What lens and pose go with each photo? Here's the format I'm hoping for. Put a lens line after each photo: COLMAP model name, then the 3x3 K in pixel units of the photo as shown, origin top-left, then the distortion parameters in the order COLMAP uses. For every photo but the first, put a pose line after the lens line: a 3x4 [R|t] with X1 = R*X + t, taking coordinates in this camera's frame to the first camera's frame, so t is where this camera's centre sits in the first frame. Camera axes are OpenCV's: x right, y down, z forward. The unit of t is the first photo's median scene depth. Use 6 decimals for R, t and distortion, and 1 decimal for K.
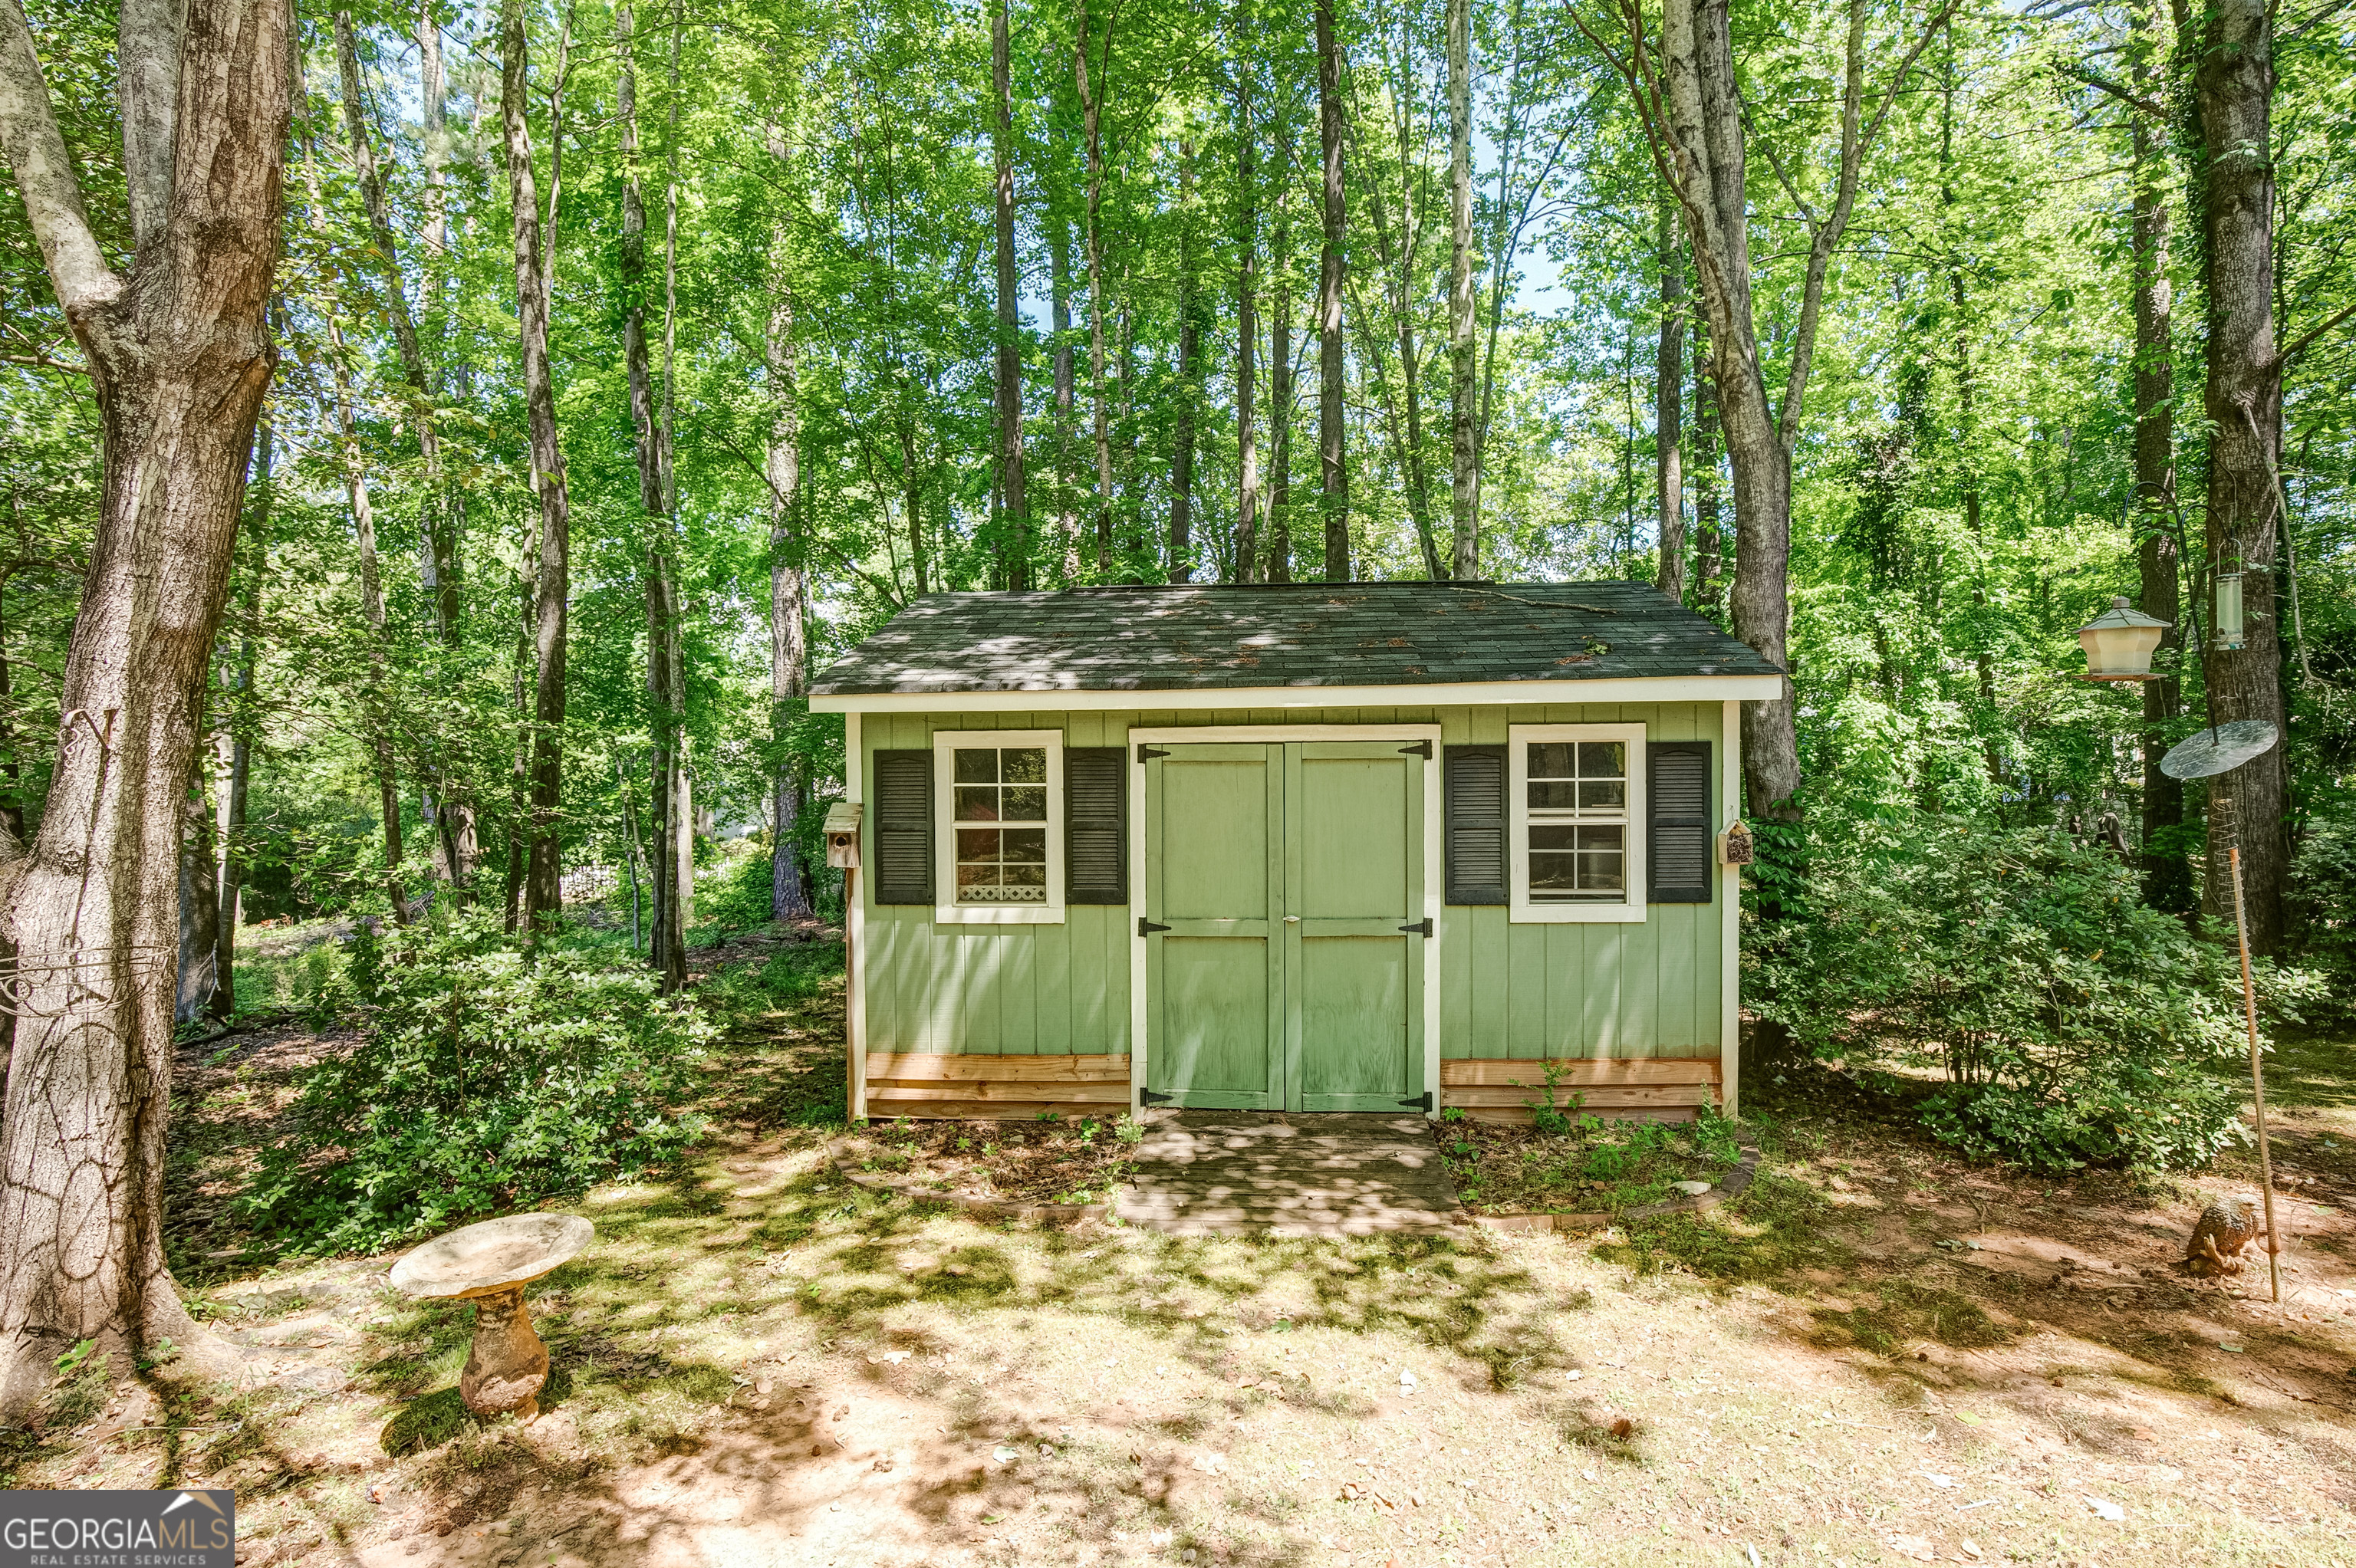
lens RADIAL K [[1101.8, 0, 1186.7], [0, 1101.8, 785.6], [0, 0, 1]] dist [-0.020622, 0.000471]
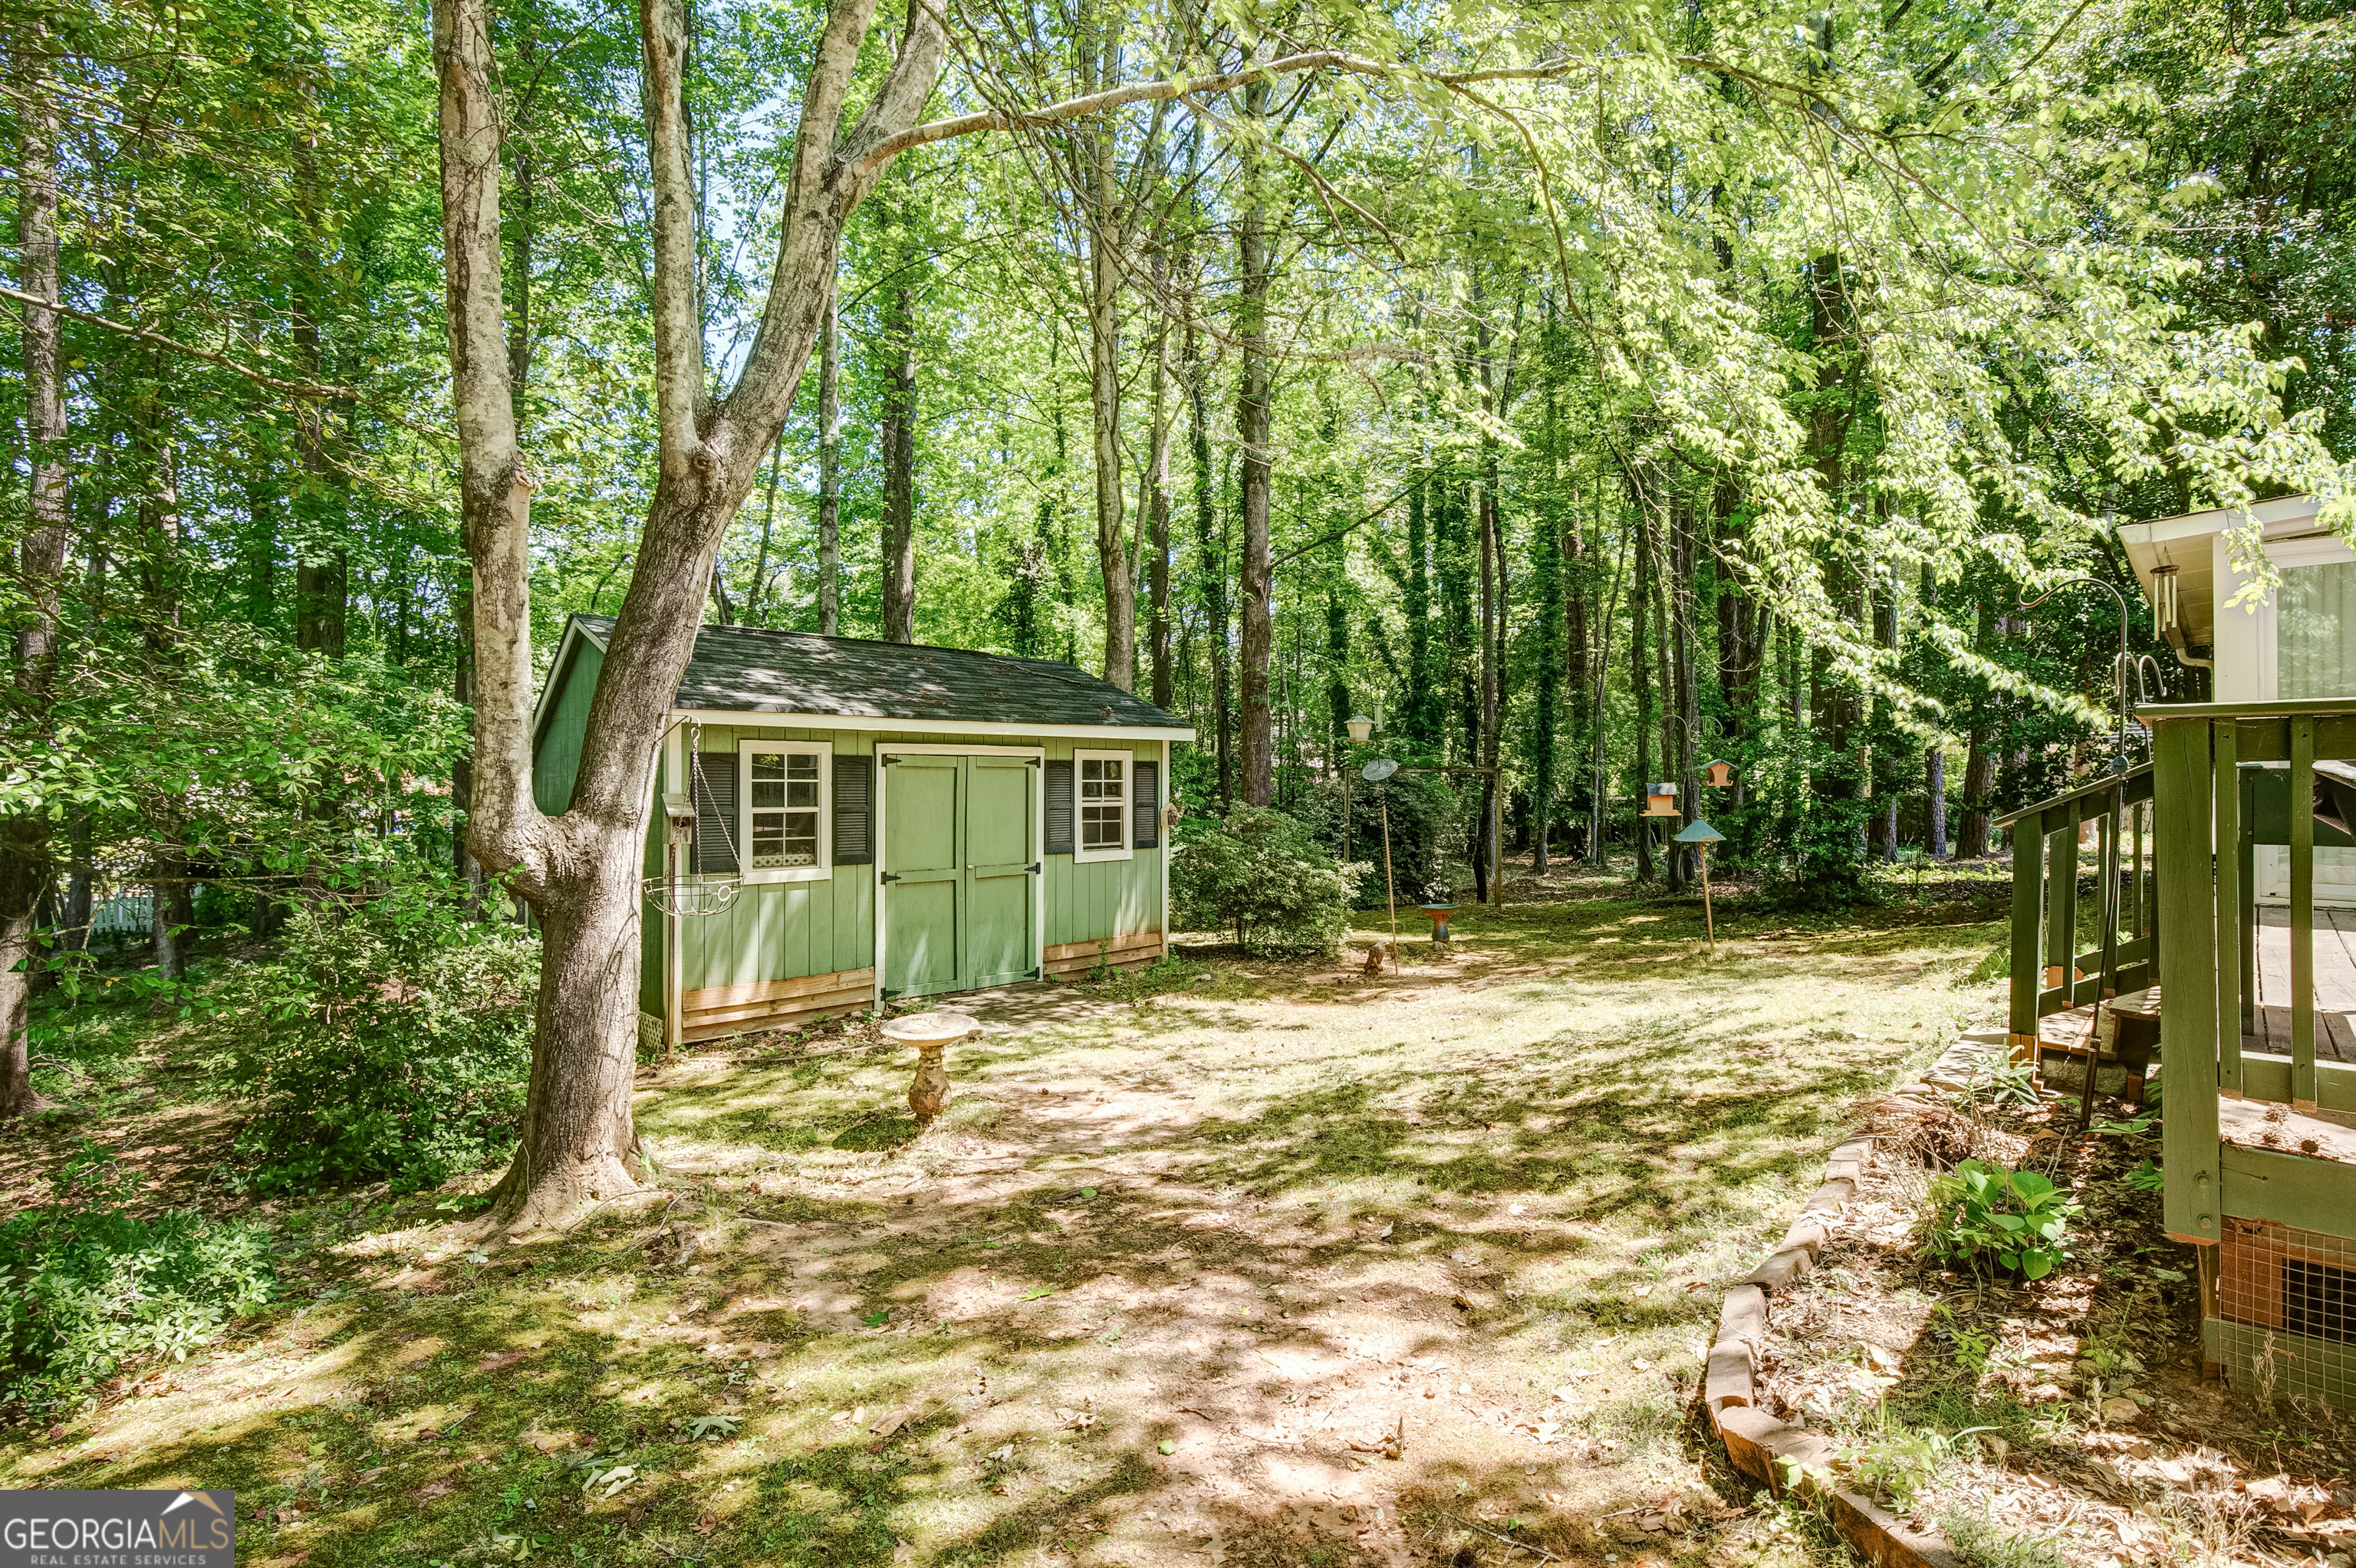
lens RADIAL K [[1101.8, 0, 1186.7], [0, 1101.8, 785.6], [0, 0, 1]] dist [-0.020622, 0.000471]
pose [[0.664352, 0.007365, 0.747384, -0.879070], [0.003210, 0.999914, -0.012707, 0.024879], [-0.747413, 0.010841, 0.664271, -0.282931]]
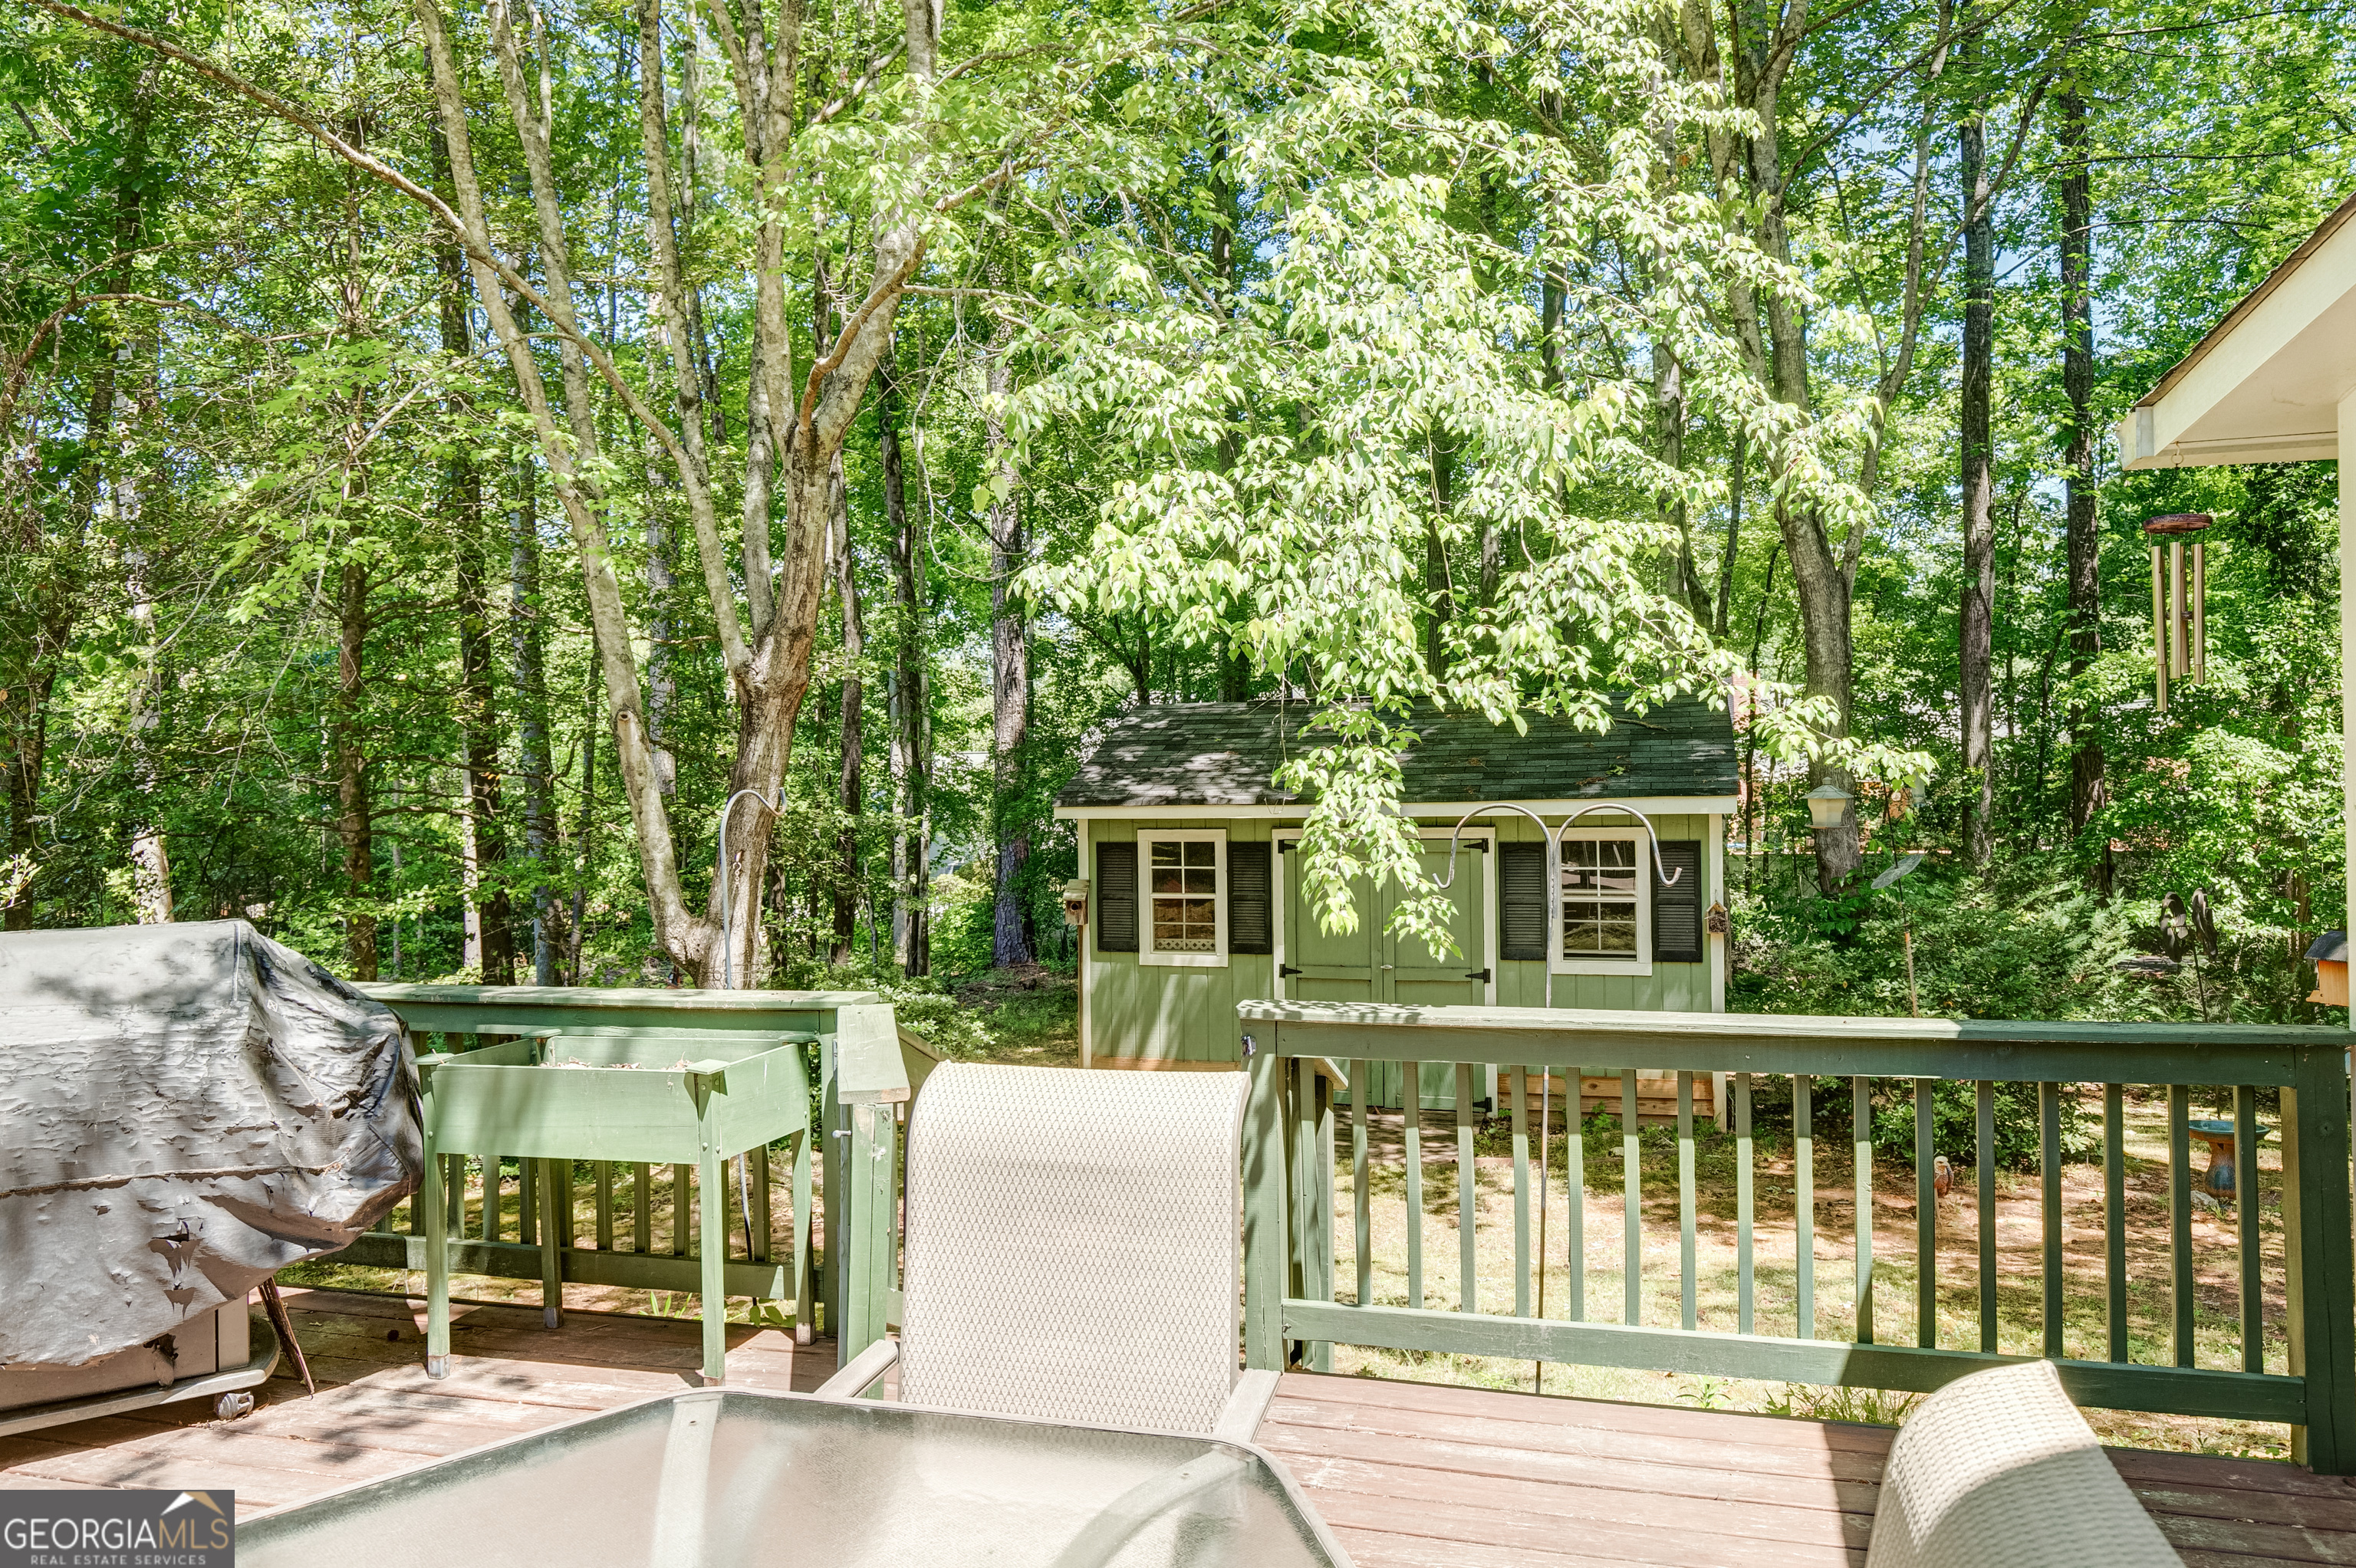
lens RADIAL K [[1543.2, 0, 1178.0], [0, 1543.2, 784.0], [0, 0, 1]] dist [0.002712, 0.000298]
pose [[0.974534, -0.004656, -0.224190, 0.274004], [0.003334, 0.999975, -0.006274, -0.097589], [0.224213, 0.005367, 0.974525, -0.948031]]
